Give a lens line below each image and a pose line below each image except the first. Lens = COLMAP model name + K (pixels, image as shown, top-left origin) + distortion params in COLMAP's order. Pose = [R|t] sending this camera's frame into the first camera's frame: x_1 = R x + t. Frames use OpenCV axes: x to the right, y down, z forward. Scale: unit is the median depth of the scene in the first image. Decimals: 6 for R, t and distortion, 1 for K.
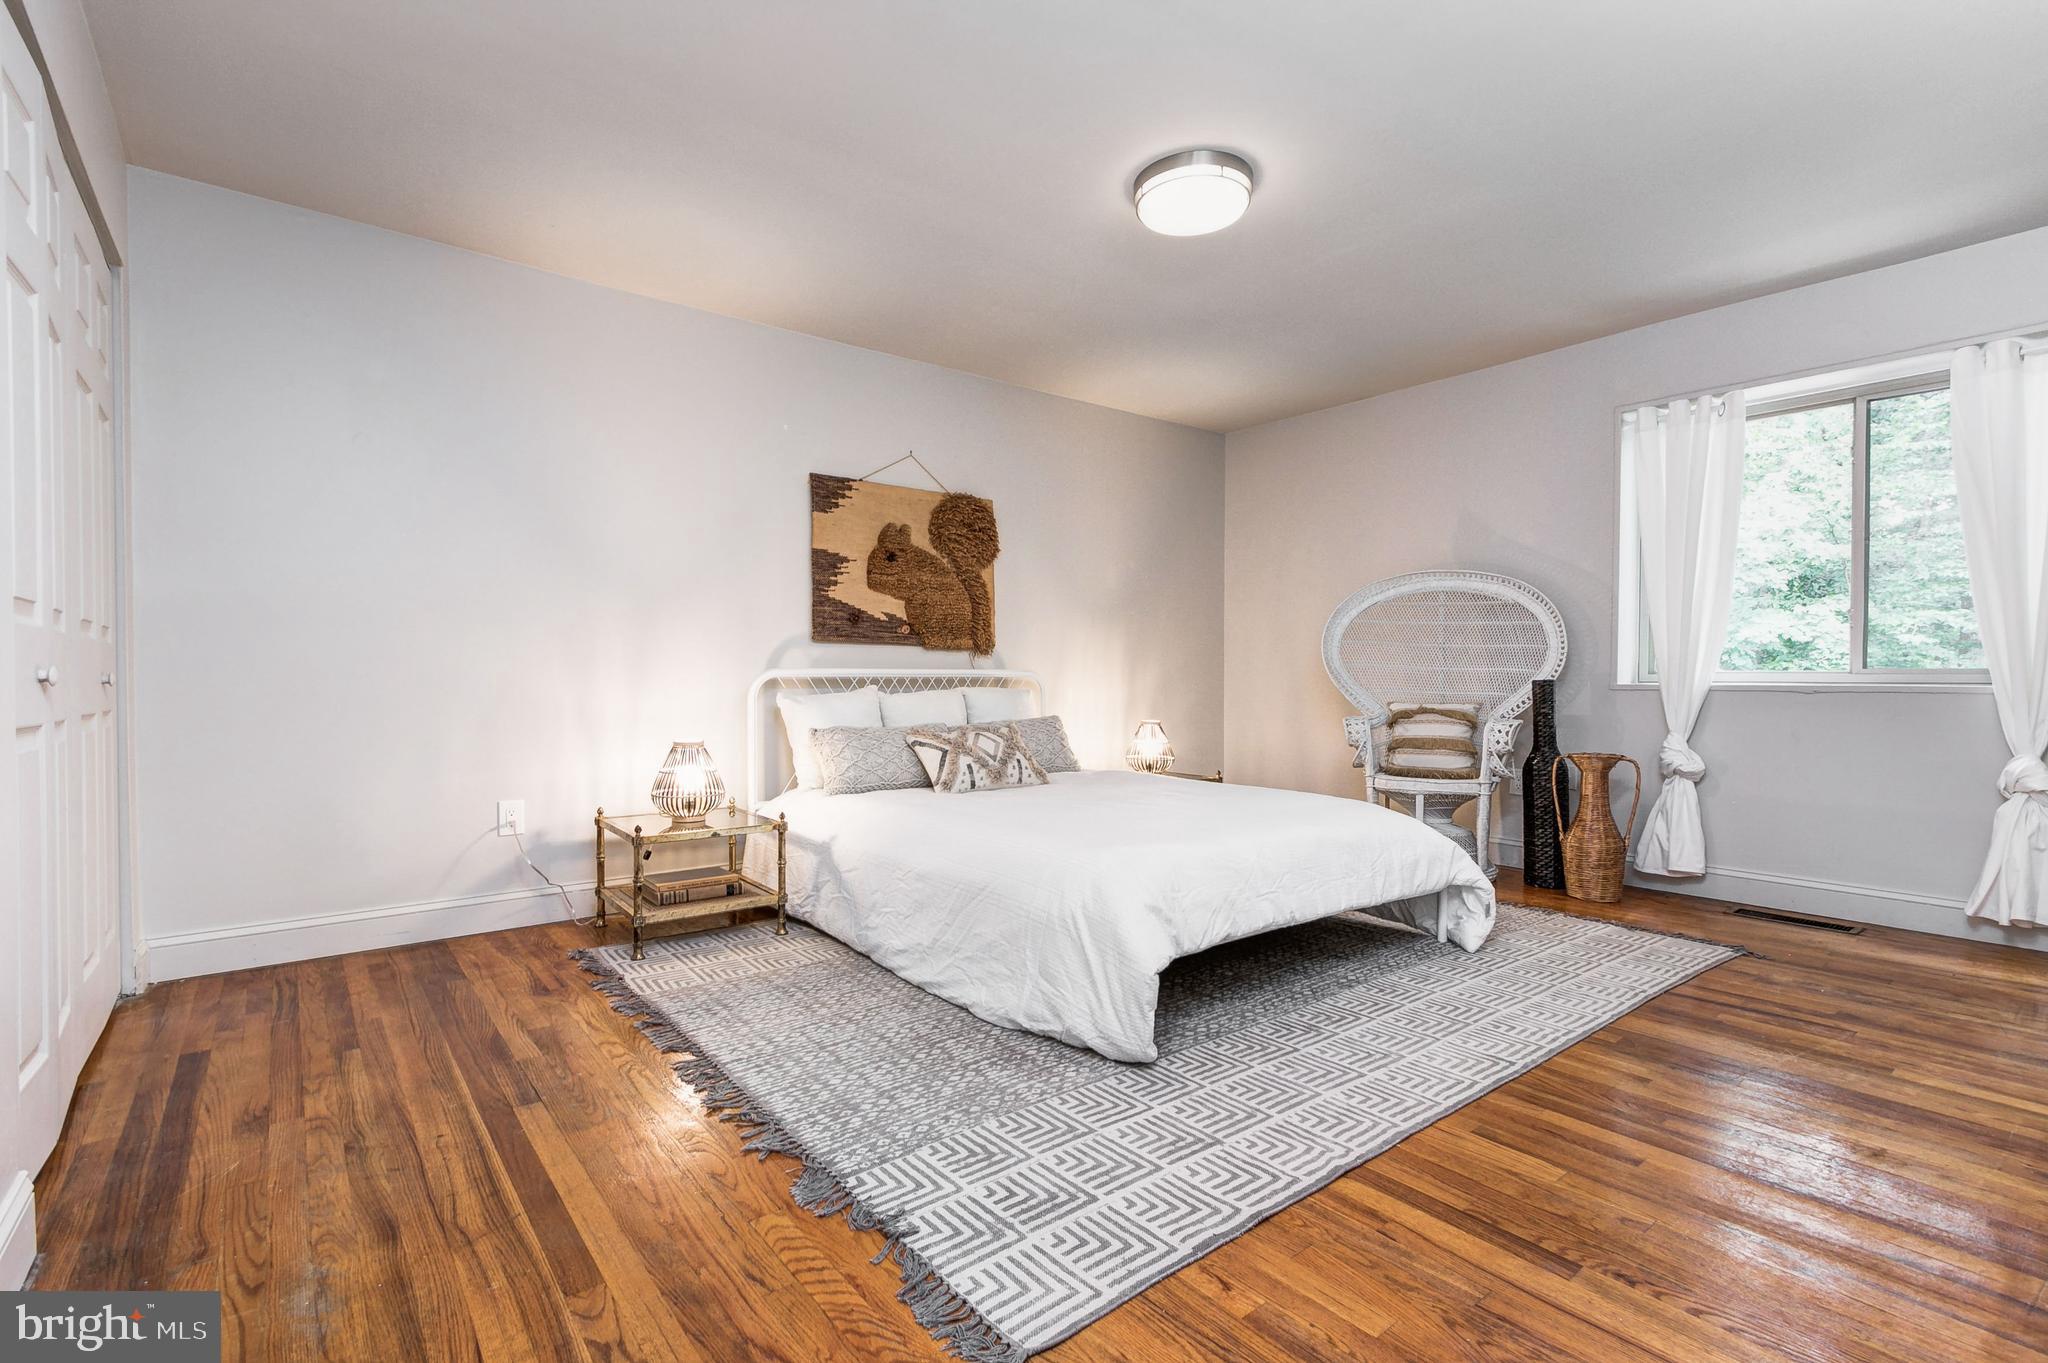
lens RADIAL K [[926.7, 0, 1024.0], [0, 926.7, 681.5], [0, 0, 1]] dist [0.011650, -0.000179]
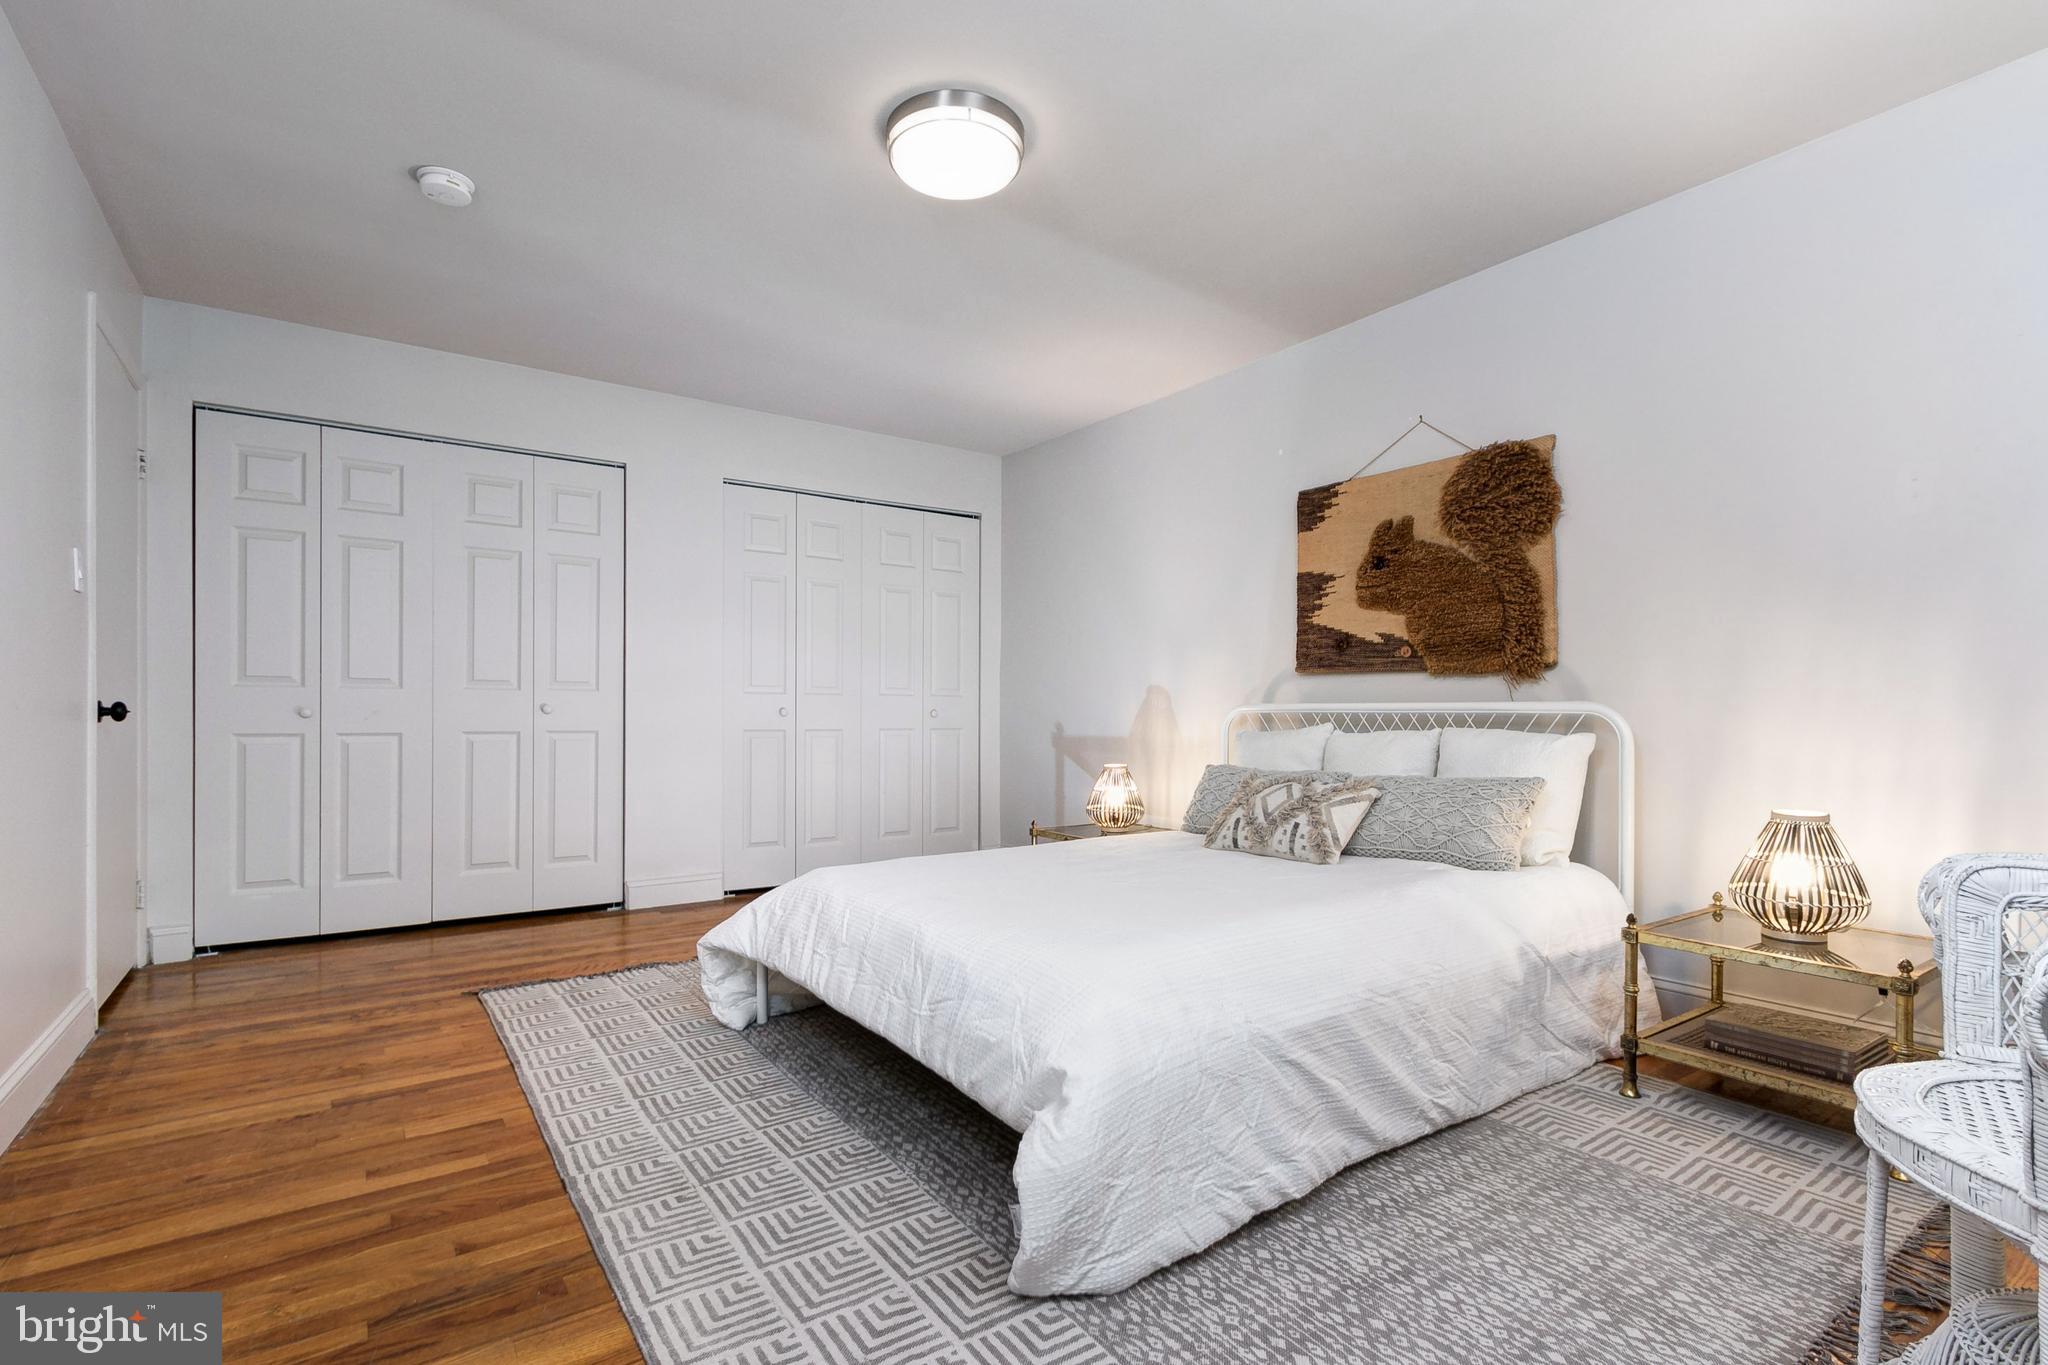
lens RADIAL K [[960.2, 0, 1022.3], [0, 960.2, 710.2], [0, 0, 1]] dist [0.001541, 0.000369]
pose [[-0.053354, 0.000966, -0.998575, 0.730534], [-0.008360, 0.999964, 0.001414, -0.006356], [0.998541, 0.008423, -0.053344, 0.768526]]
